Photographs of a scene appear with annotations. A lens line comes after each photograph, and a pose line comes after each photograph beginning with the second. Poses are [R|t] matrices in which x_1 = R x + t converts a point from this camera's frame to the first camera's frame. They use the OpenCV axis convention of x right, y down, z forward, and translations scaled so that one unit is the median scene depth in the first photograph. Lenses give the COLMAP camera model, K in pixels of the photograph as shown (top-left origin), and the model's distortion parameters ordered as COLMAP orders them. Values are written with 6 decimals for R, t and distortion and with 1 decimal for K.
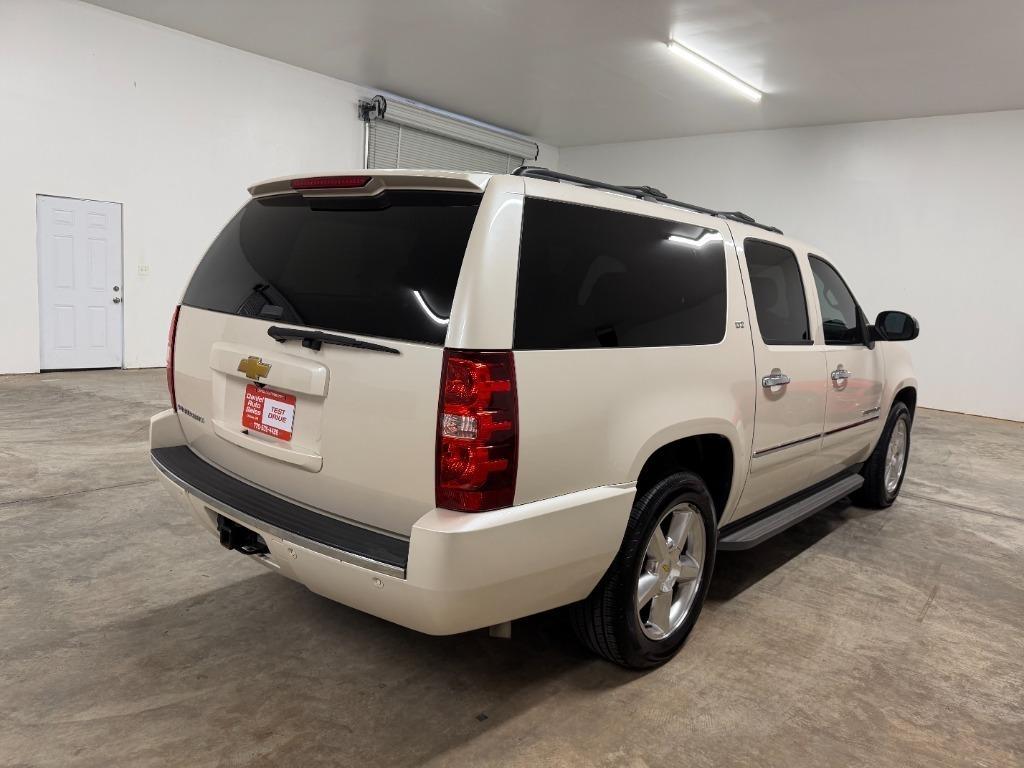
lens RADIAL K [[728.5, 0, 515.5], [0, 728.5, 388.2], [0, 0, 1]] dist [0.030231, -0.038060]
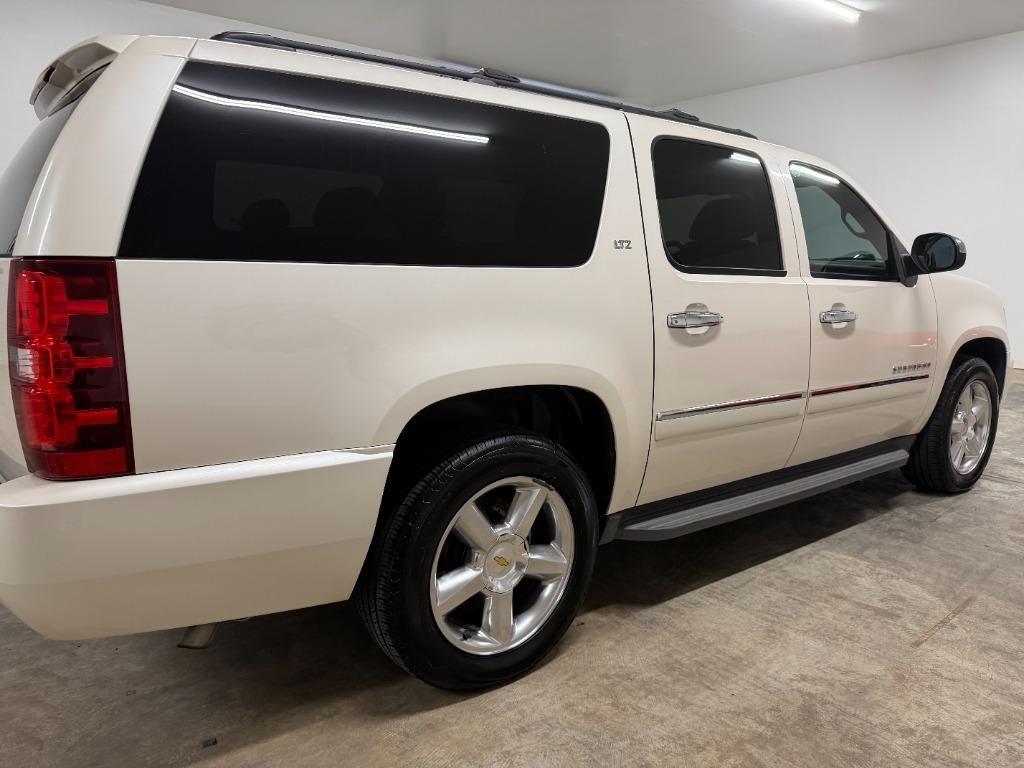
lens RADIAL K [[728.5, 0, 515.5], [0, 728.5, 388.2], [0, 0, 1]] dist [0.030231, -0.038060]
pose [[0.977969, -0.020220, -0.207767, 0.290632], [0.023132, 0.999665, 0.011598, 0.042411], [0.207463, -0.016149, 0.978110, 0.195437]]
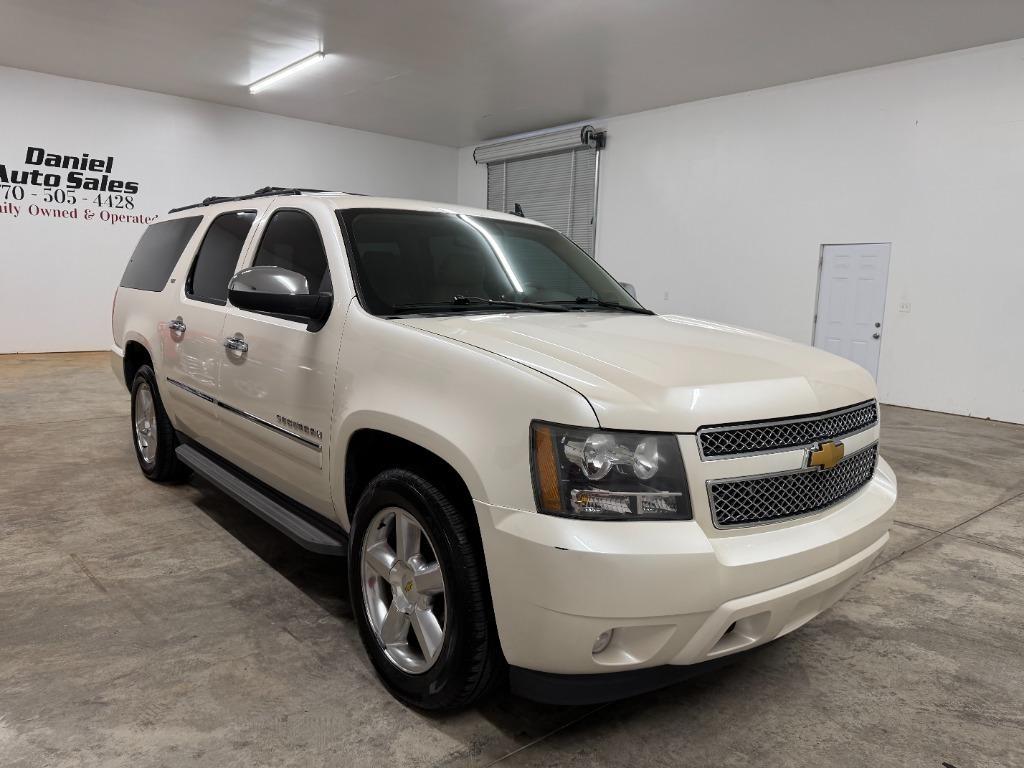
lens RADIAL K [[723.8, 0, 512.0], [0, 723.8, 384.0], [0, 0, 1]] dist [0.027432, -0.037153]
pose [[-0.160082, 0.063248, -0.985075, 1.318414], [-0.189650, 0.977383, 0.093574, -0.121535], [0.968714, 0.201799, -0.144467, 1.547270]]
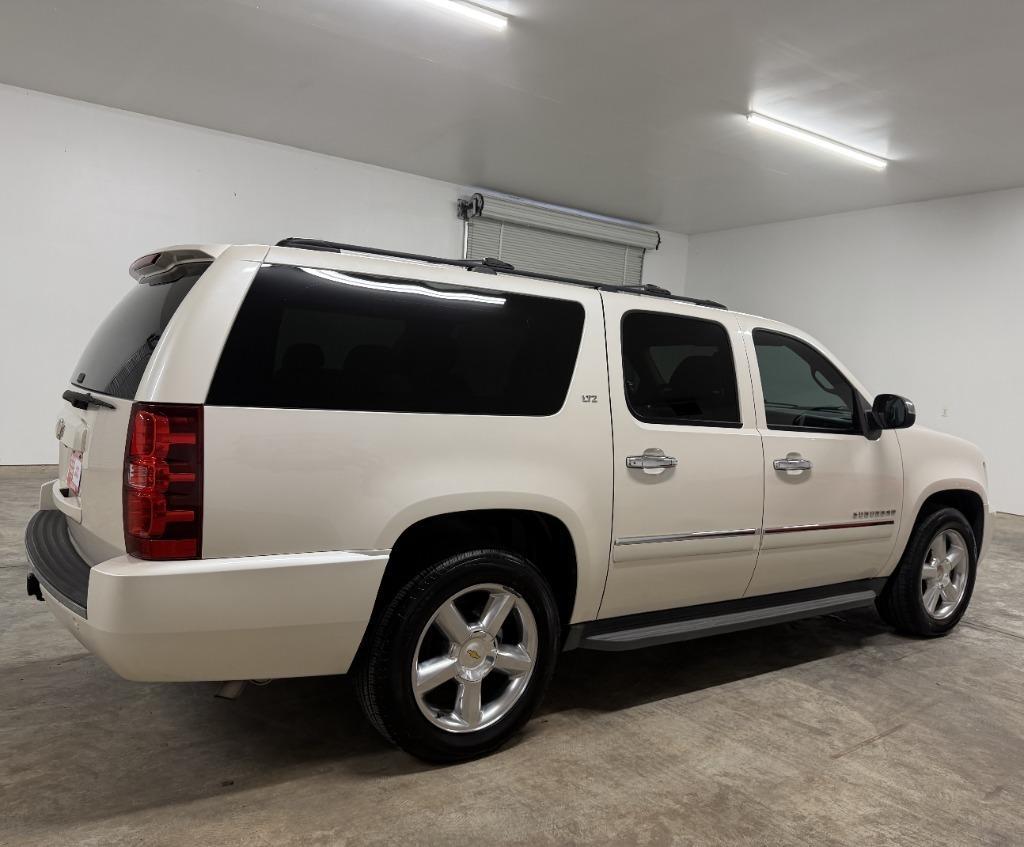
lens RADIAL K [[800.5, 0, 516.4], [0, 800.5, 427.7], [0, 0, 1]] dist [0.061645, -0.096389]
pose [[0.968984, 0.006643, -0.247033, 0.386878], [-0.030756, 0.995108, -0.093881, 0.040547], [0.245201, 0.098567, 0.964449, -0.001660]]
